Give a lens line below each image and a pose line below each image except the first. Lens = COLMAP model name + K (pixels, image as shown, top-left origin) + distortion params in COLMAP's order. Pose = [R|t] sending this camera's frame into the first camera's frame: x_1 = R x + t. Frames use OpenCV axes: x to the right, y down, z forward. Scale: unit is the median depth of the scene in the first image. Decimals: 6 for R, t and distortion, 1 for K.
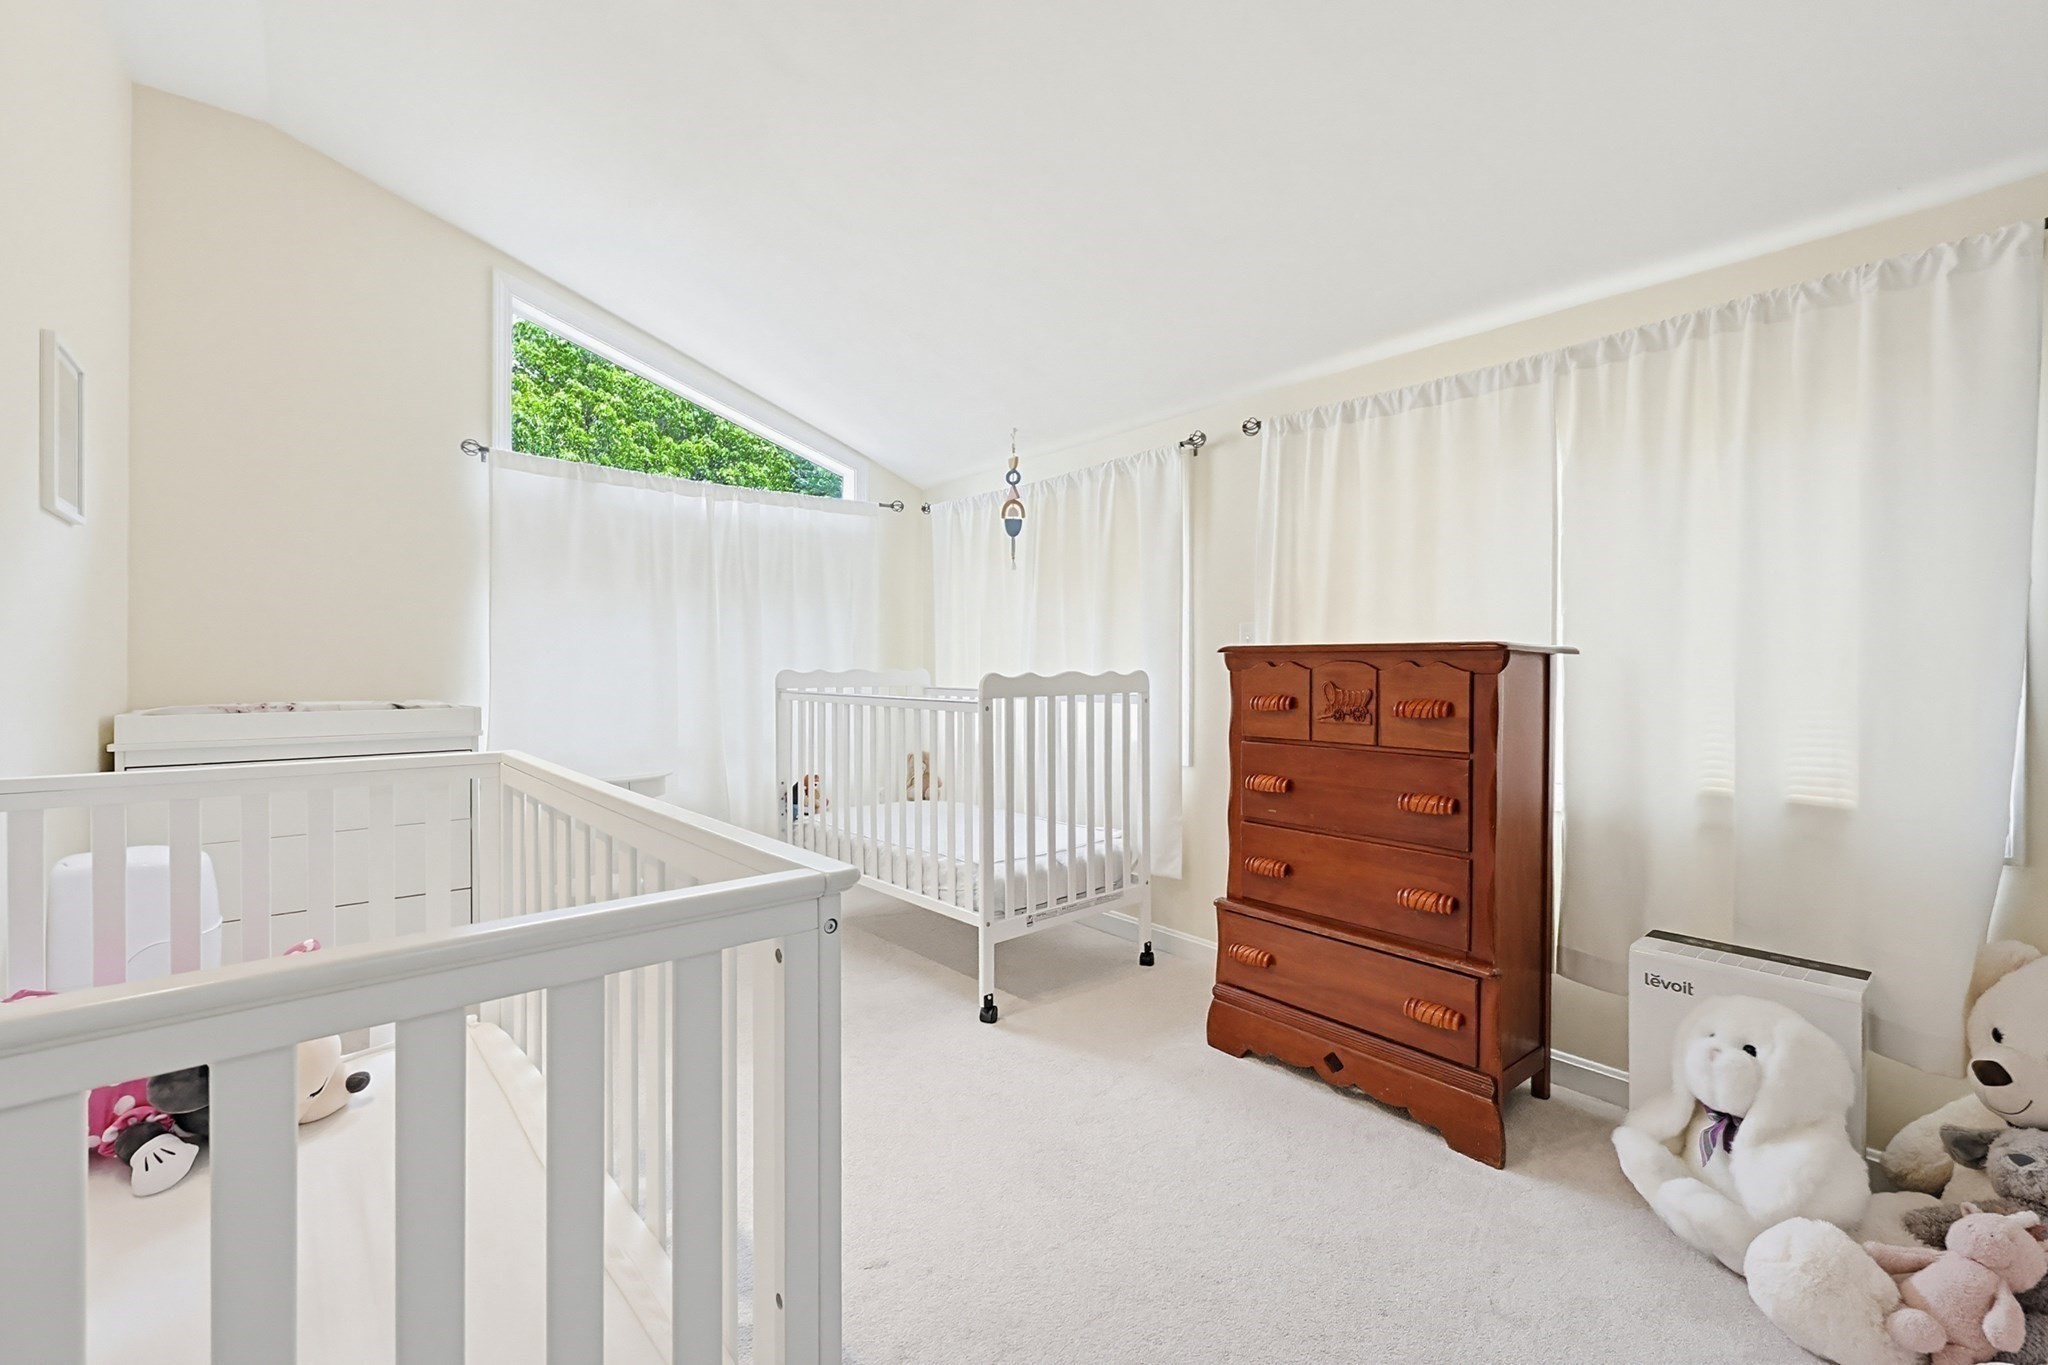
lens RADIAL K [[891.0, 0, 1034.4], [0, 891.0, 655.3], [0, 0, 1]] dist [0.001318, -0.000258]
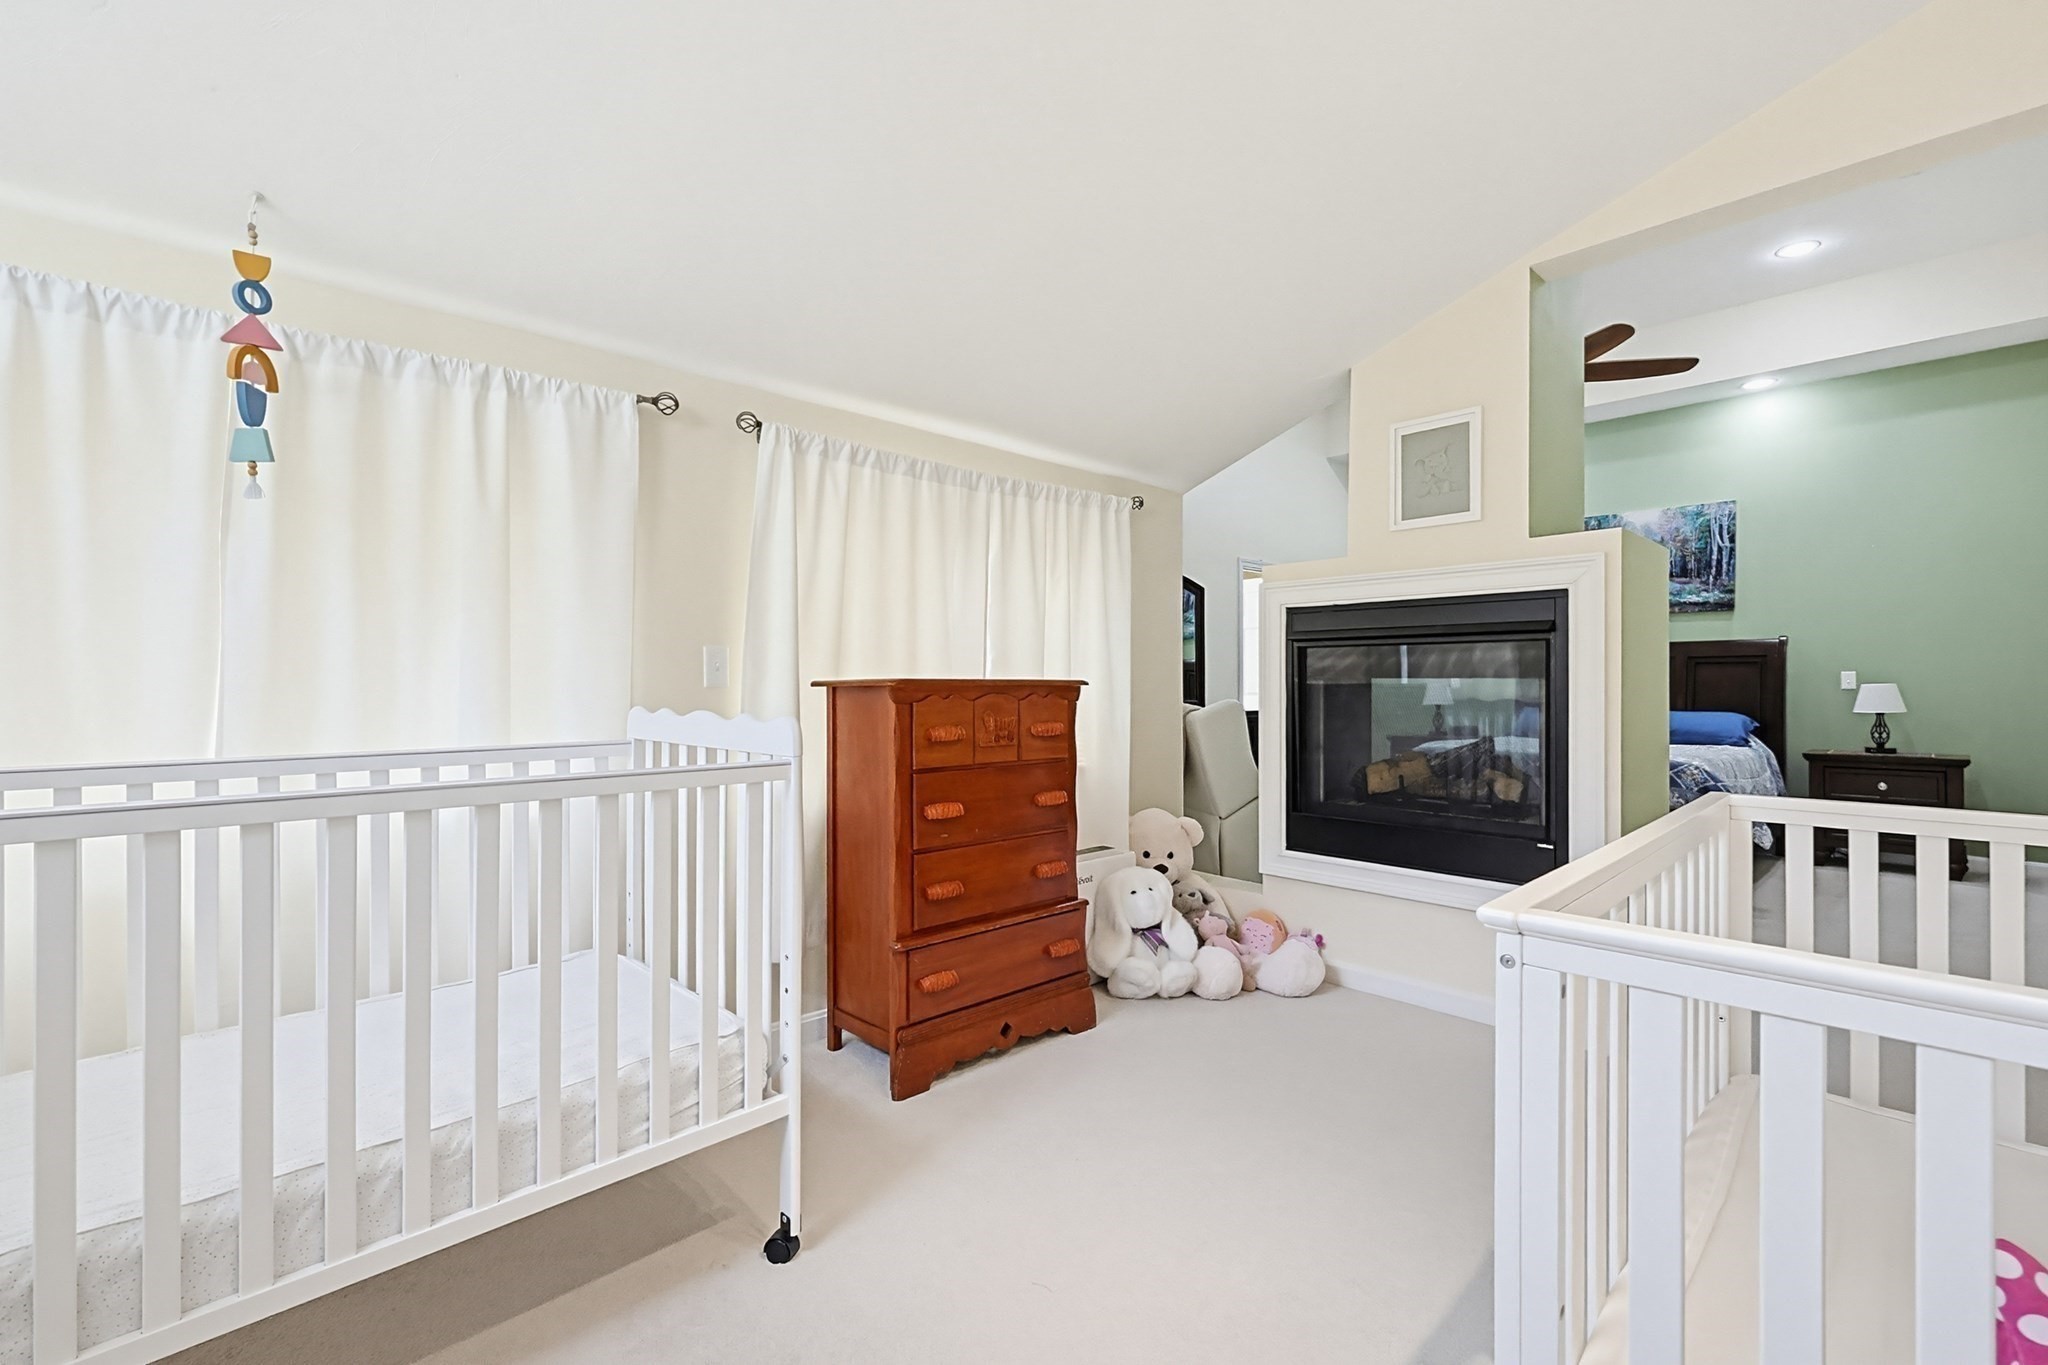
lens RADIAL K [[903.6, 0, 1028.9], [0, 903.6, 692.8], [0, 0, 1]] dist [0.000448, -0.000001]
pose [[-0.080374, -0.005294, 0.996751, -0.786205], [-0.005221, 0.999974, 0.004890, -0.000777], [-0.996751, -0.004811, -0.080400, 0.965978]]
